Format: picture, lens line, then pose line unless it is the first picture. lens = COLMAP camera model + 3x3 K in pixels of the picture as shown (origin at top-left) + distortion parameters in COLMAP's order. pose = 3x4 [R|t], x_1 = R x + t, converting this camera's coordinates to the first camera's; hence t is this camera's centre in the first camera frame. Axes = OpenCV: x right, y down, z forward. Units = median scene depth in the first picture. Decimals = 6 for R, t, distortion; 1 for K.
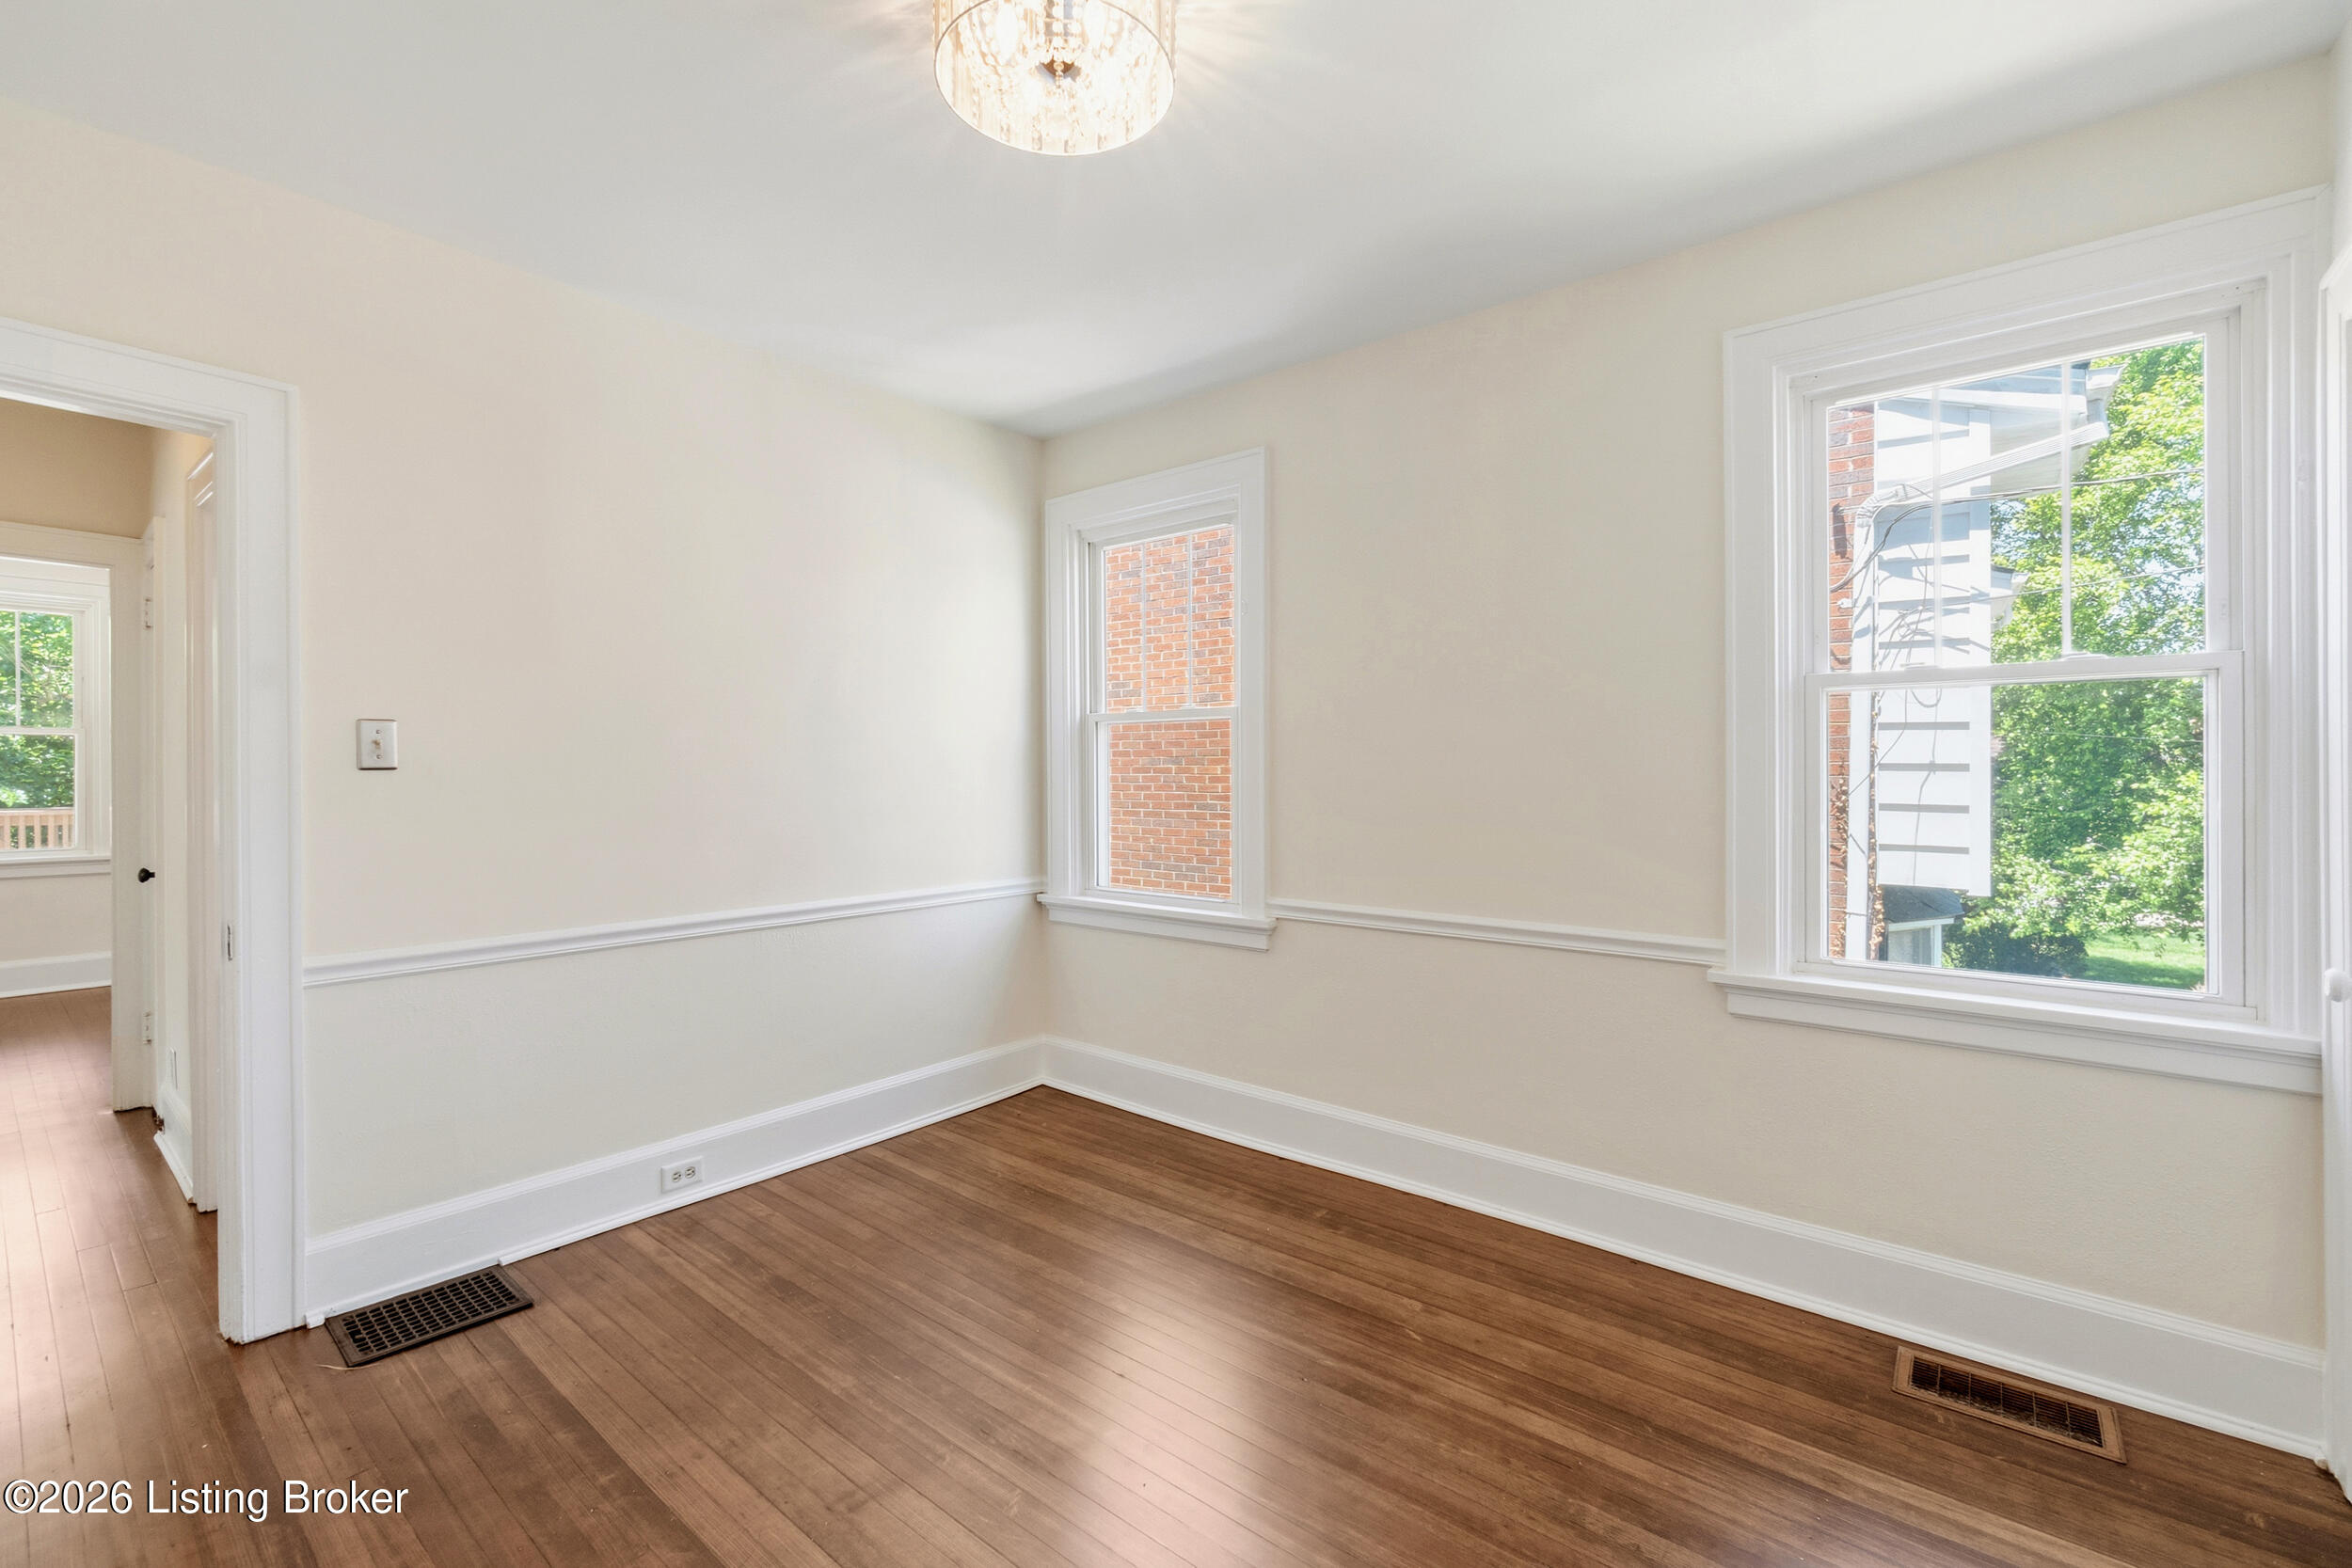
lens RADIAL K [[1019.4, 0, 1179.6], [0, 1019.4, 774.4], [0, 0, 1]] dist [-0.000674, -0.000150]
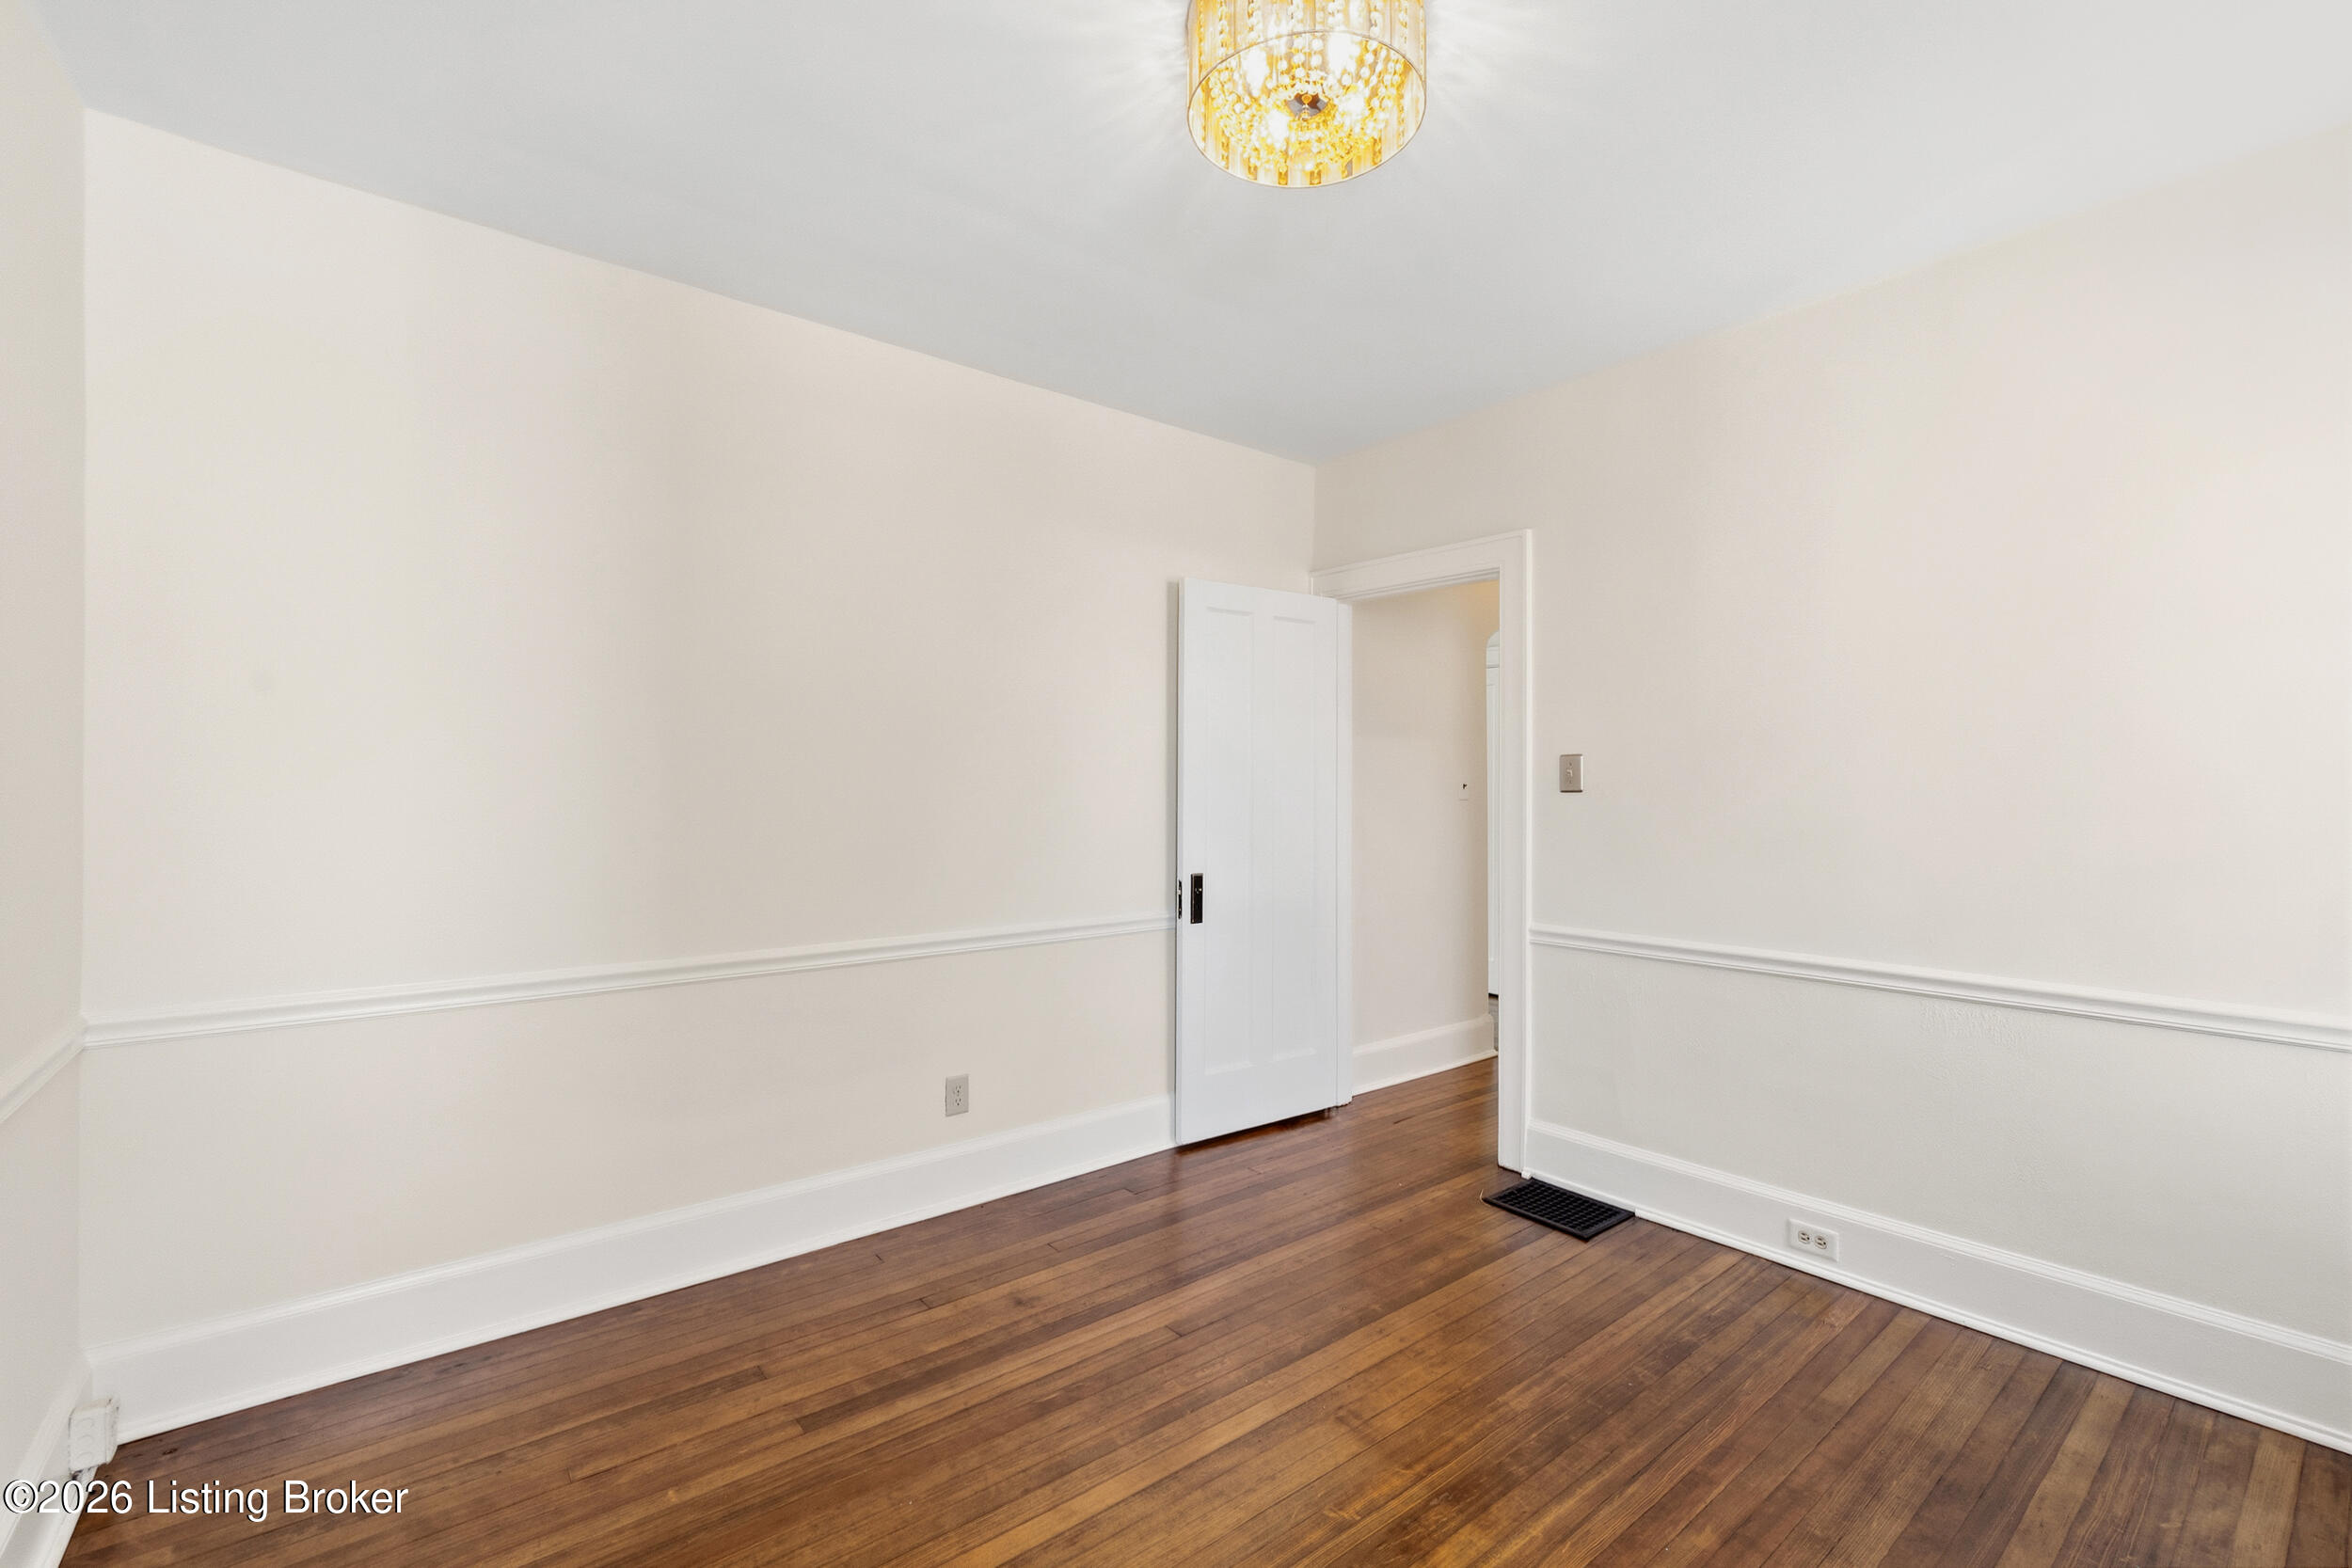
lens RADIAL K [[1011.5, 0, 1172.7], [0, 1011.5, 791.0], [0, 0, 1]] dist [-0.003474, 0.000161]
pose [[-0.194496, 0.000324, -0.980903, 0.574640], [-0.017022, 0.999848, 0.003706, -0.002047], [0.980756, 0.017418, -0.194461, 0.688436]]
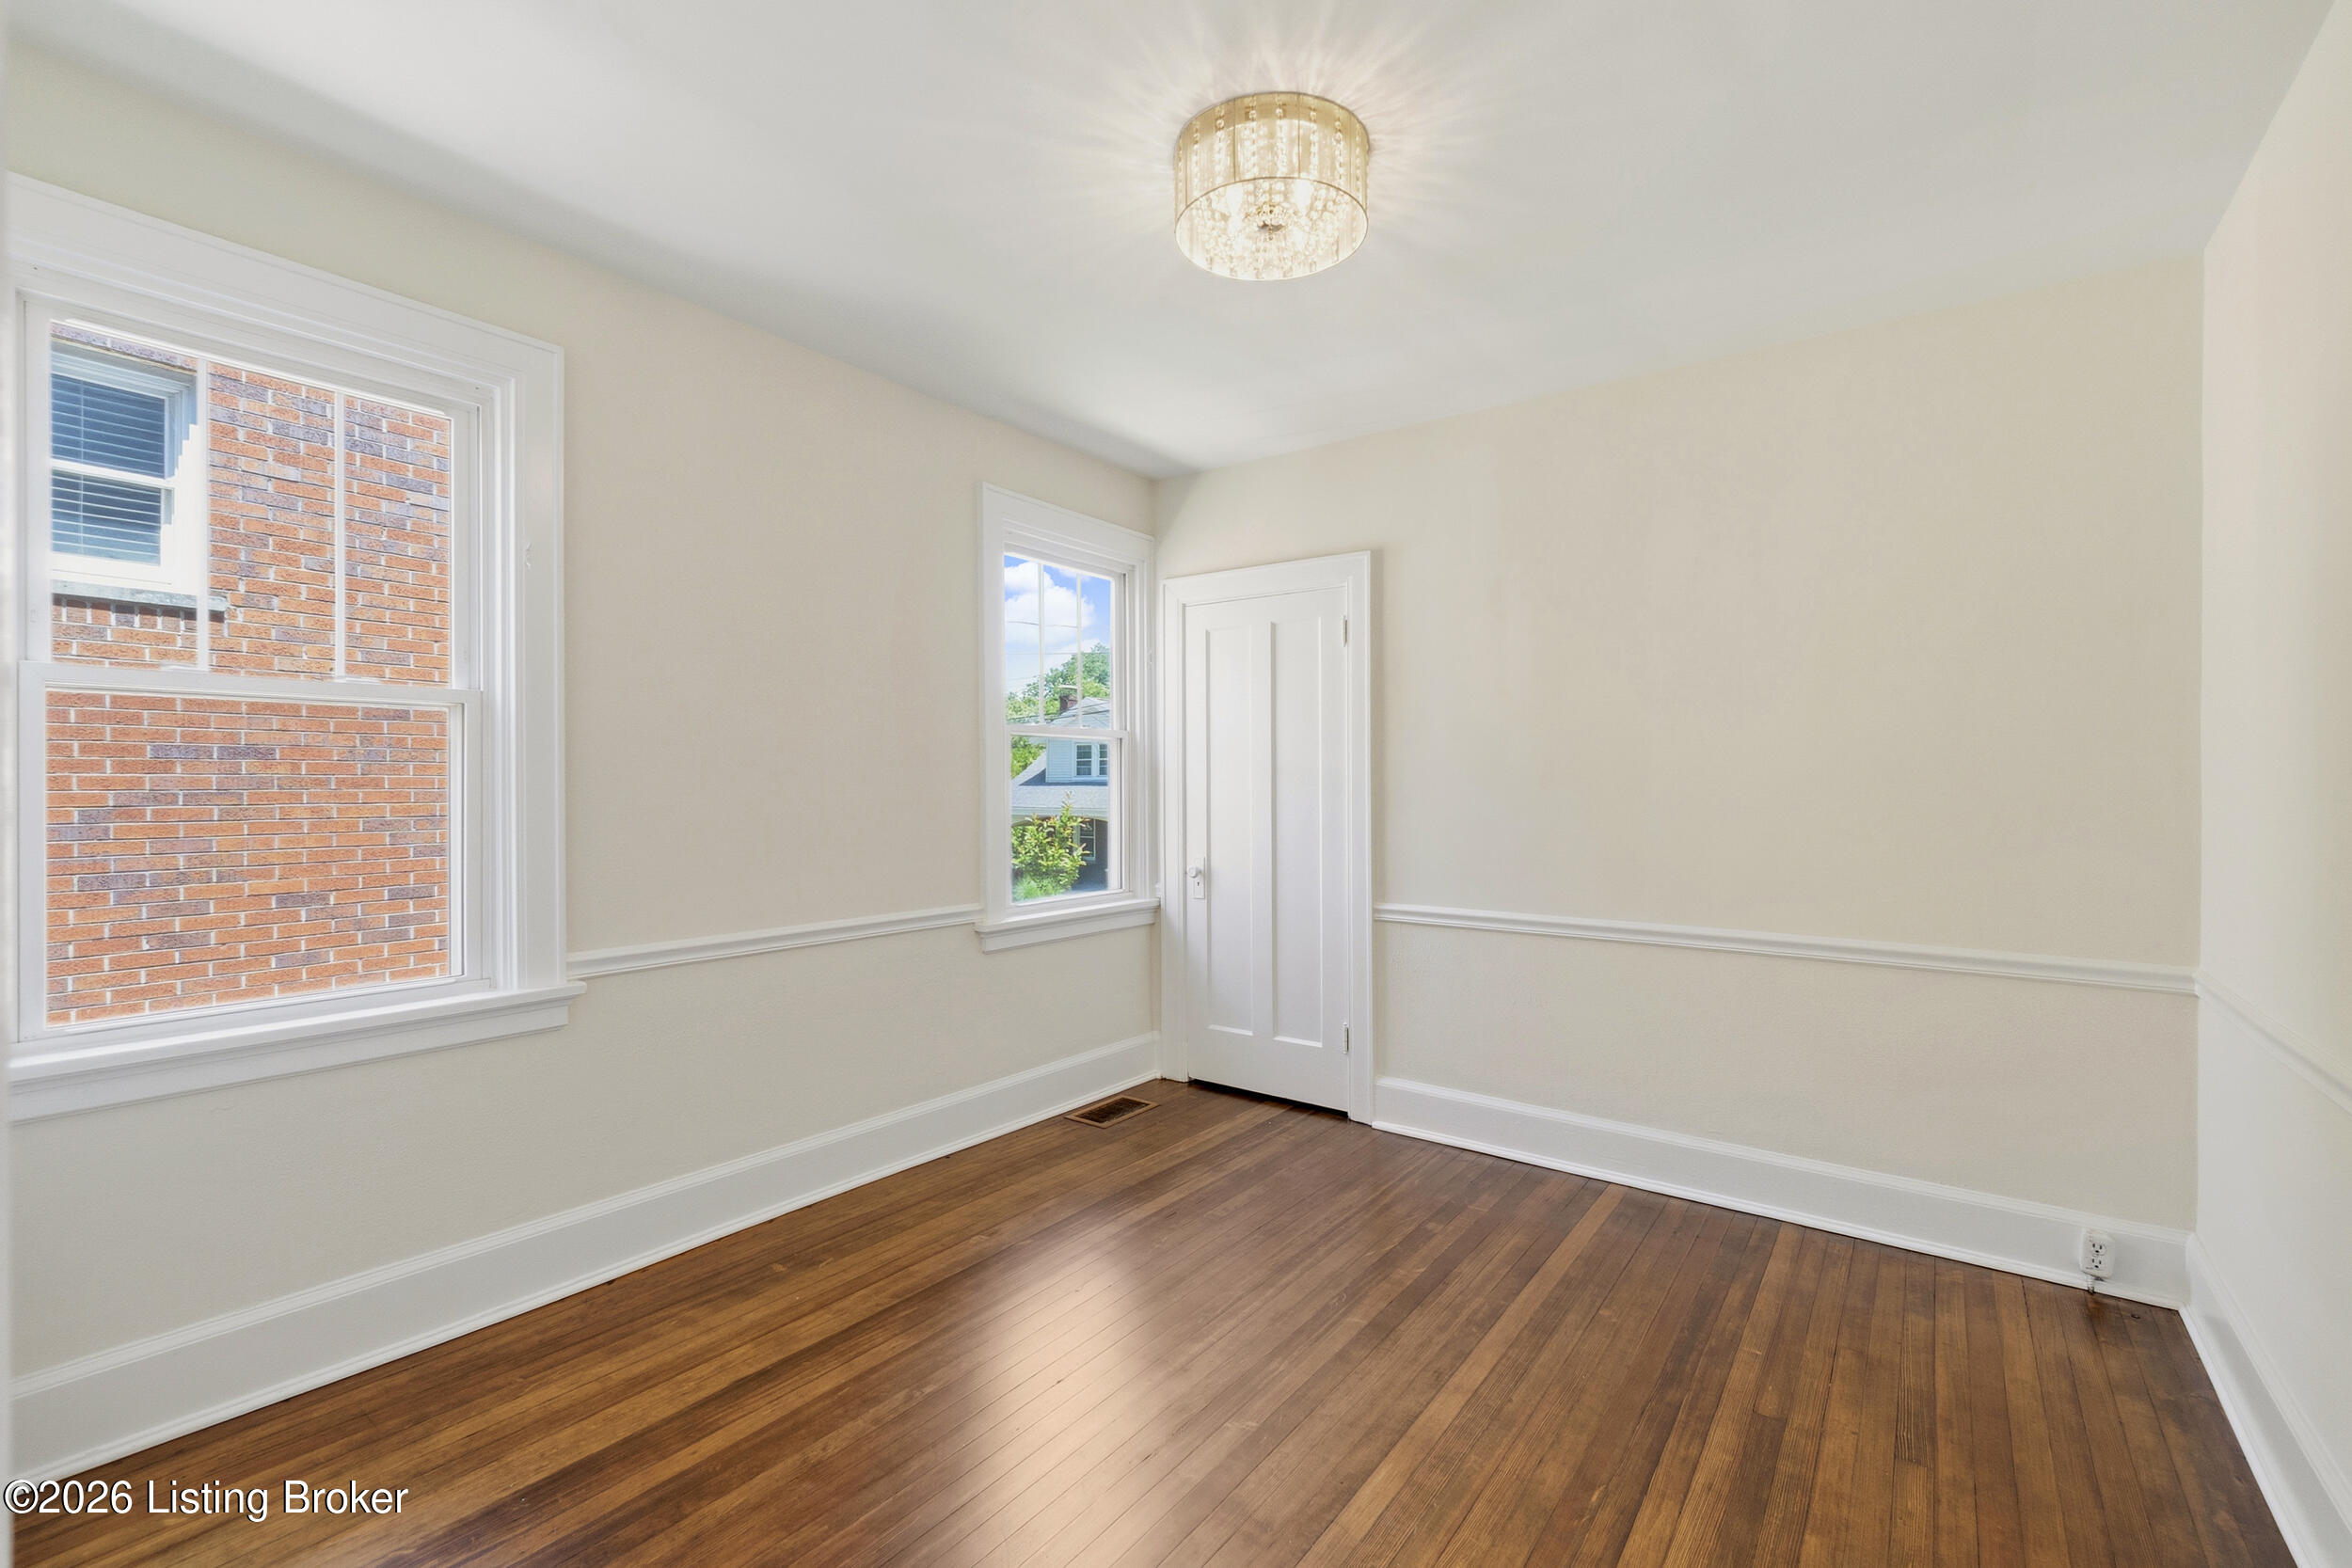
lens RADIAL K [[1011.5, 0, 1172.7], [0, 1011.5, 791.0], [0, 0, 1]] dist [-0.003474, 0.000161]
pose [[-0.048488, -0.002611, 0.998820, -0.867588], [0.005702, 0.999980, 0.002891, 0.002173], [-0.998807, 0.005835, -0.048472, 0.762386]]
